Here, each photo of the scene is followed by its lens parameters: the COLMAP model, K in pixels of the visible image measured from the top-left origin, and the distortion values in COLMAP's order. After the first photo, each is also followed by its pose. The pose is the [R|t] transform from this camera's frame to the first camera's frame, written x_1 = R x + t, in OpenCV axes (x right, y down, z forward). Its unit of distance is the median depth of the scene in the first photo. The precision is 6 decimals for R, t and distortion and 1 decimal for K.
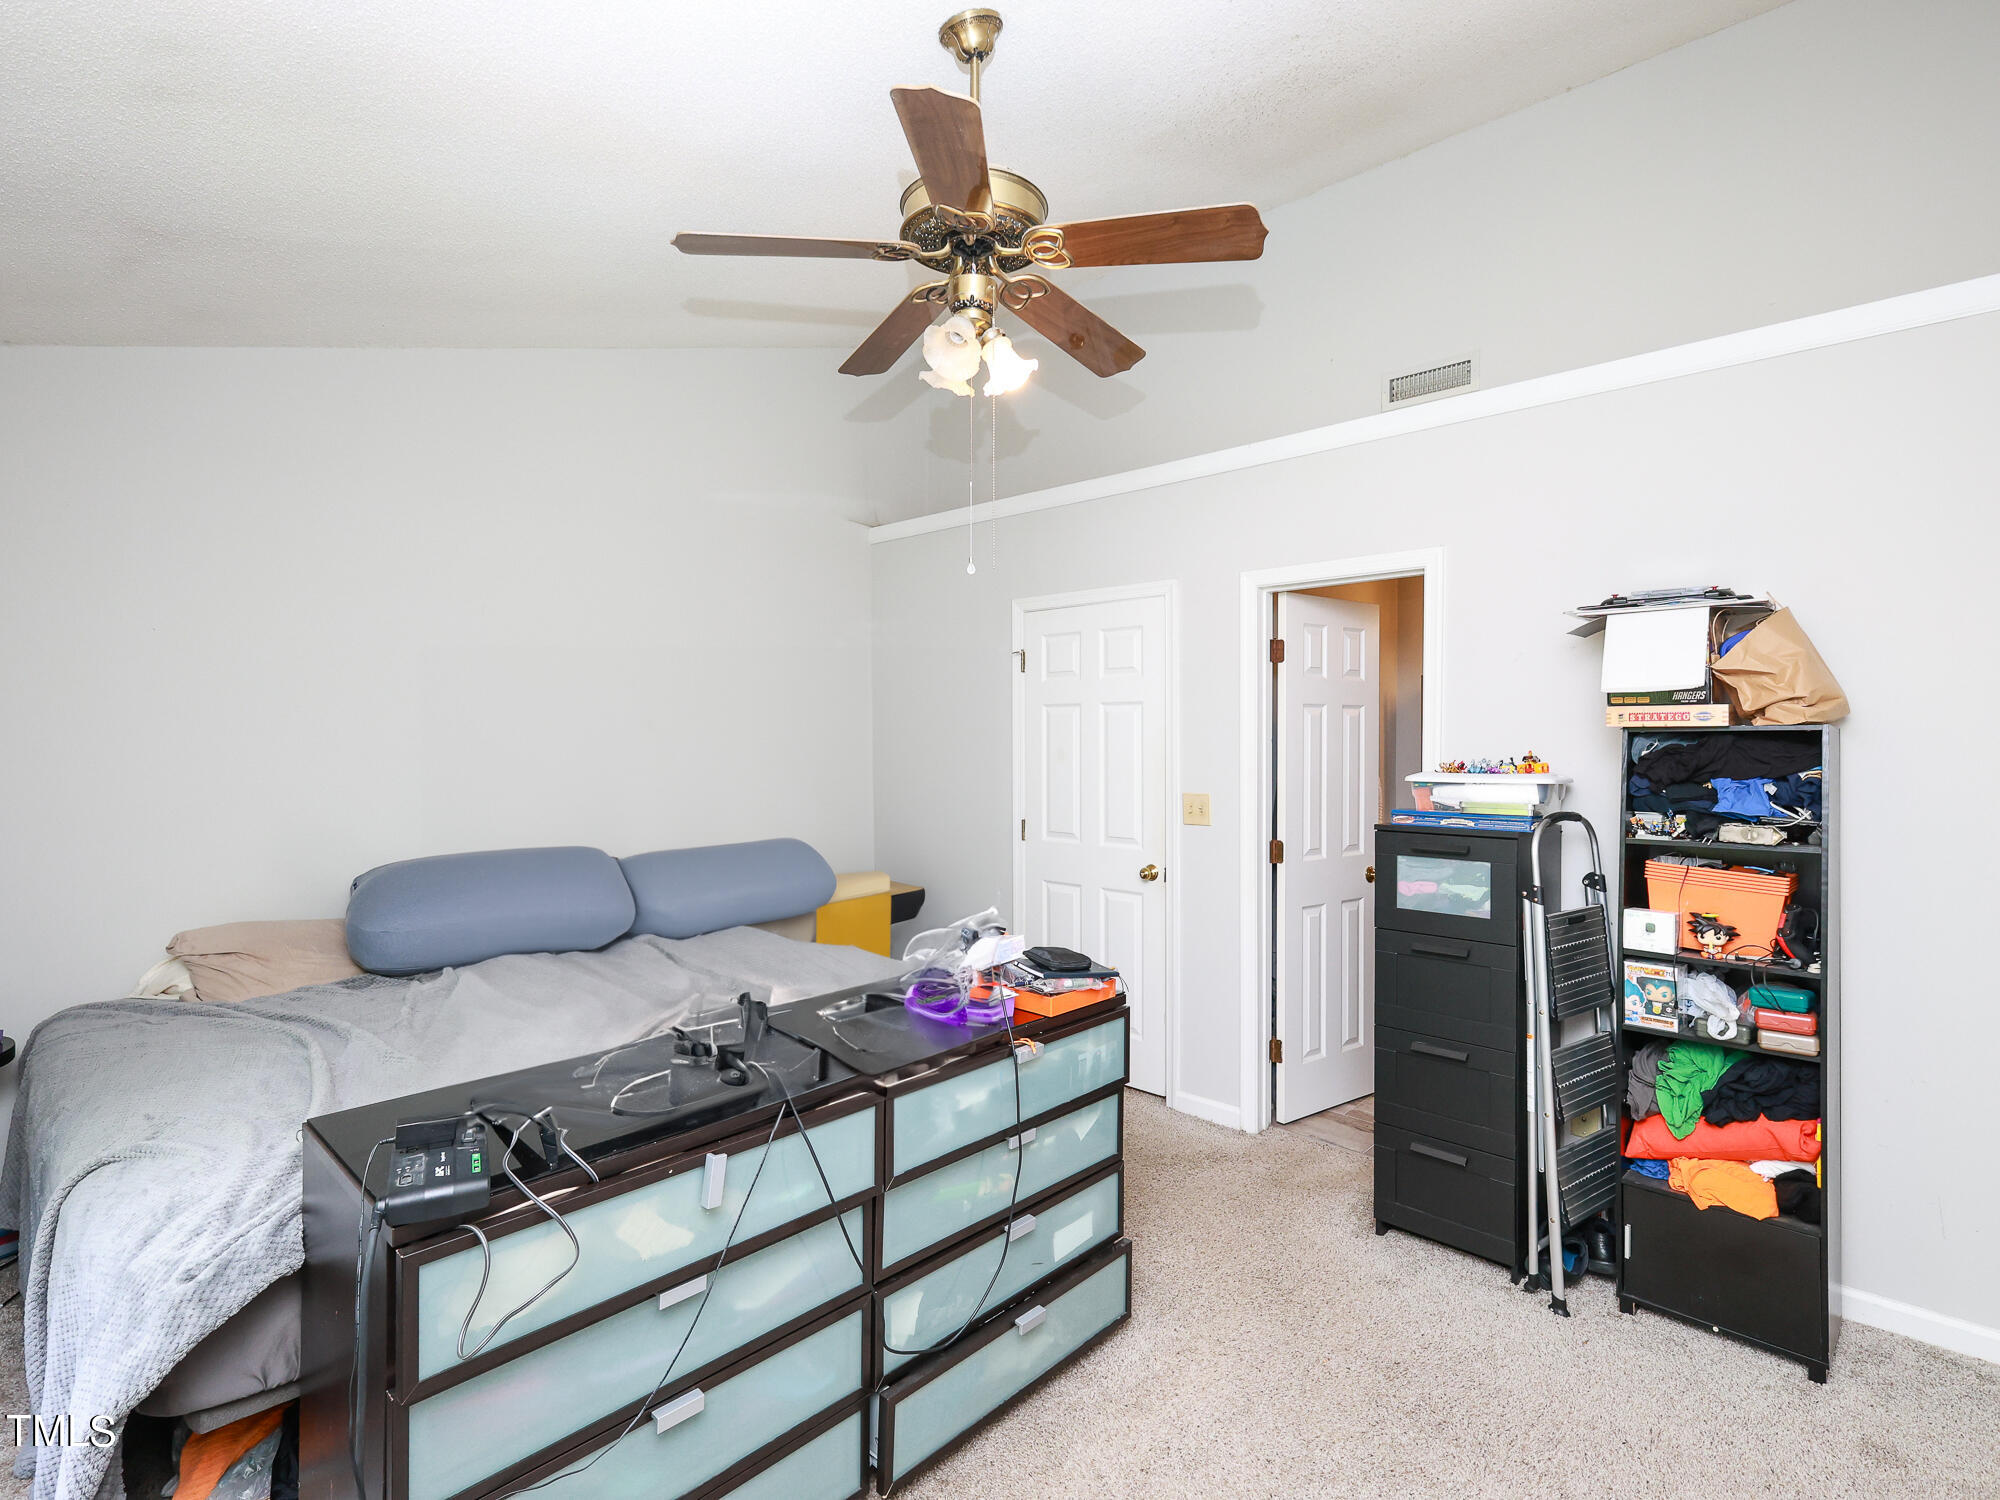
lens RADIAL K [[980.0, 0, 1013.6], [0, 980.0, 752.0], [0, 0, 1]] dist [0.000239, -0.000079]
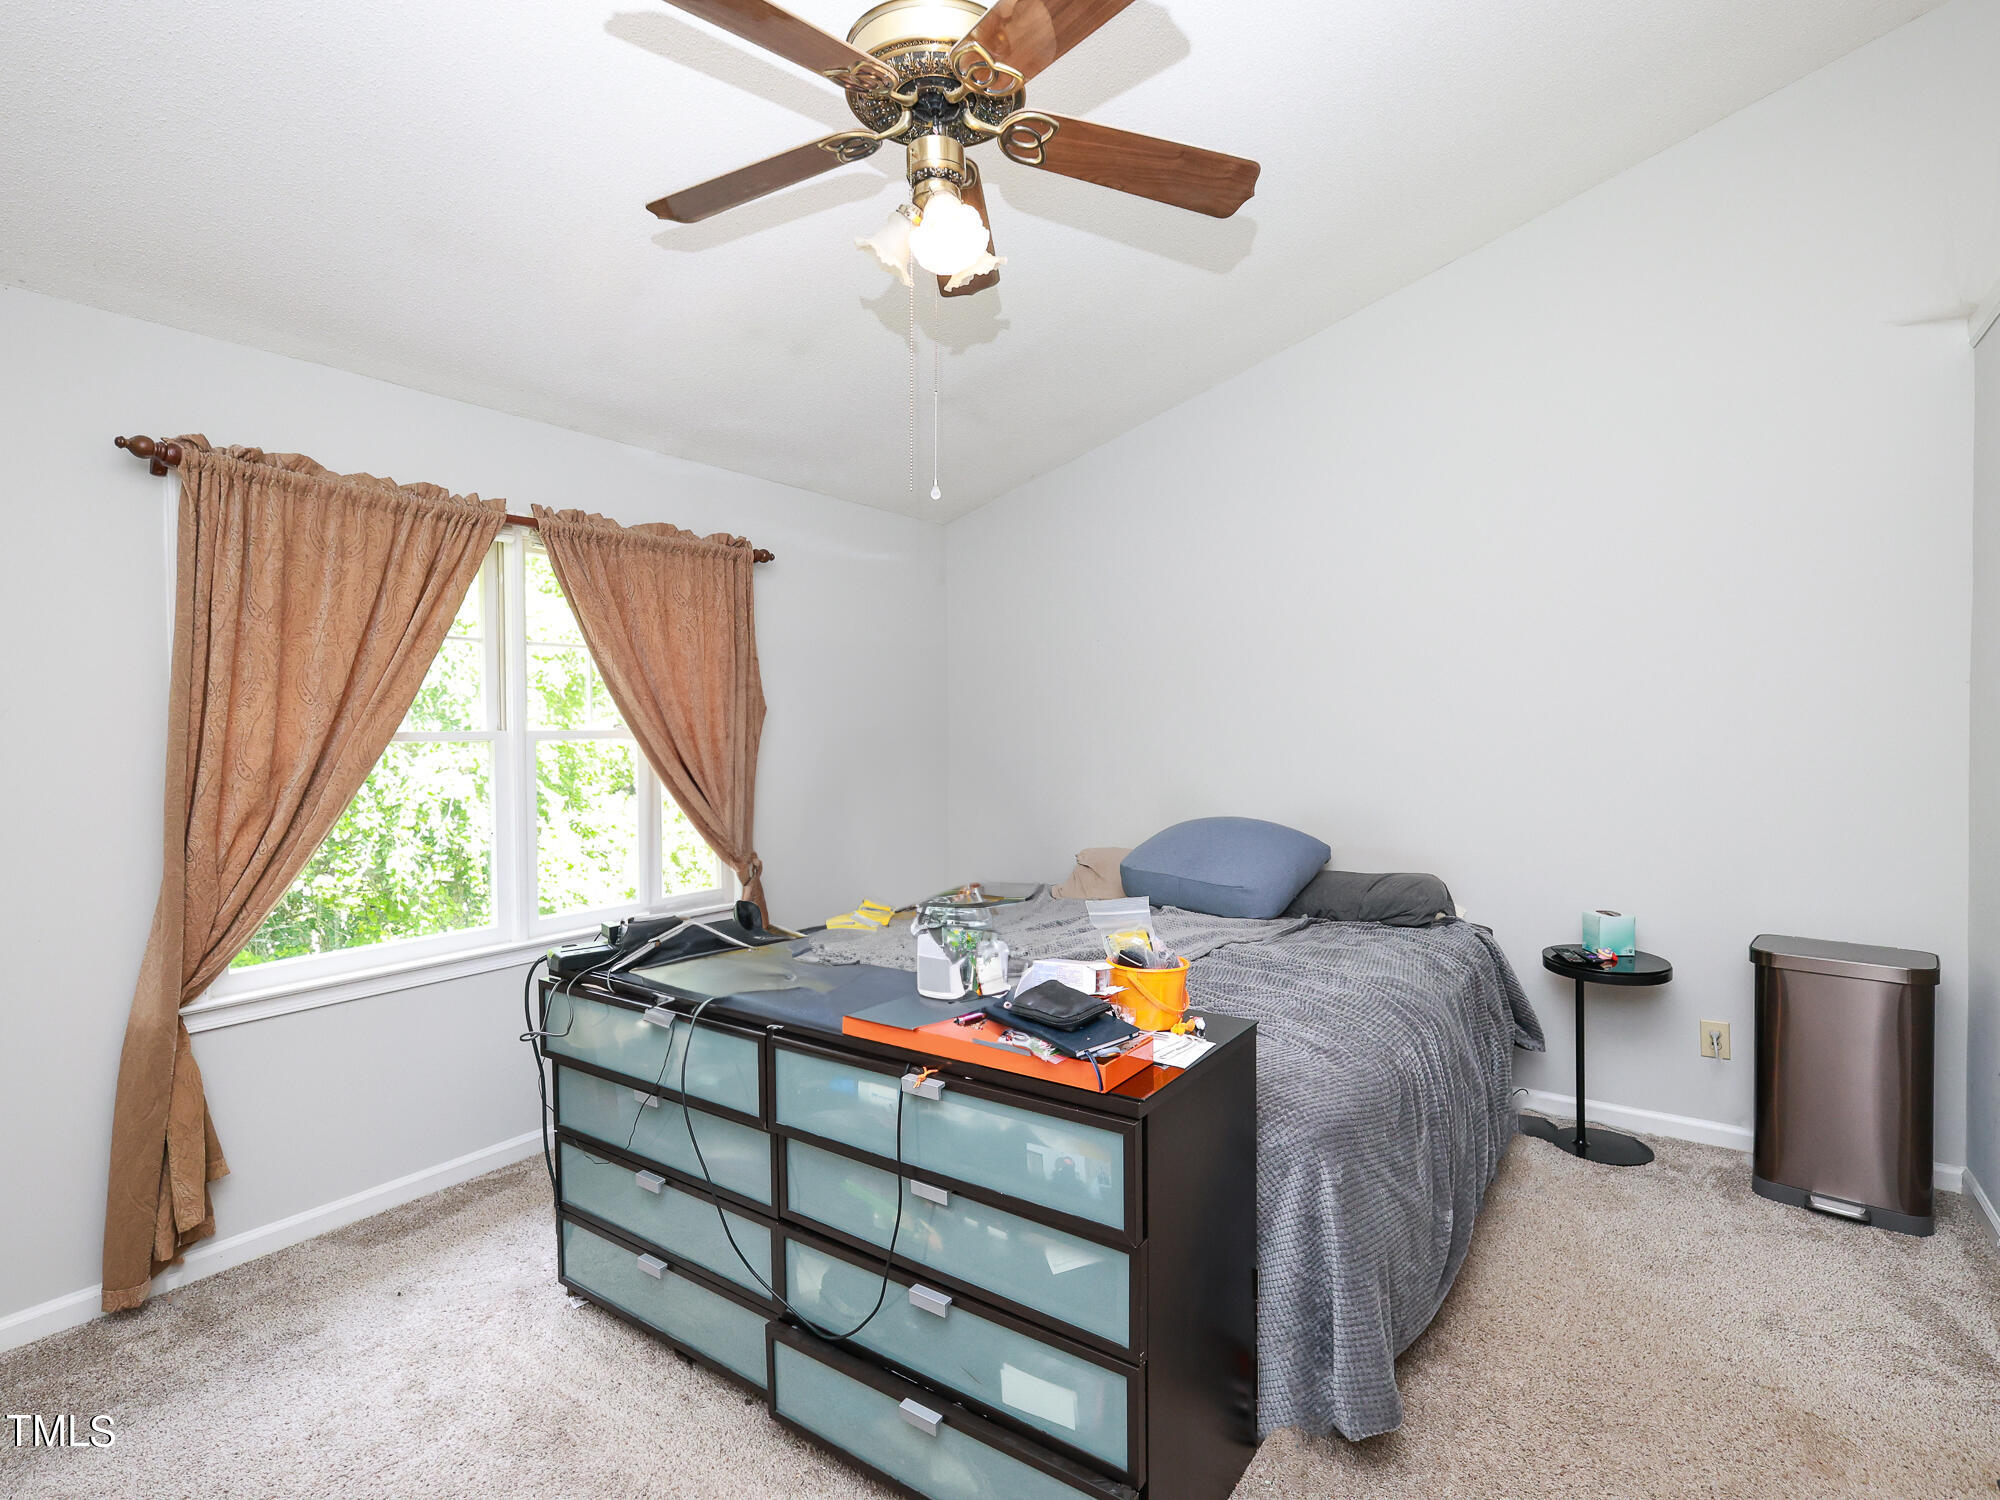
lens RADIAL K [[980.0, 0, 1013.6], [0, 980.0, 752.0], [0, 0, 1]] dist [0.000239, -0.000079]
pose [[0.136594, 0.019635, -0.990432, 0.830093], [-0.003491, 0.999807, 0.019339, 0.018975], [0.990621, 0.000816, 0.136637, 0.986171]]
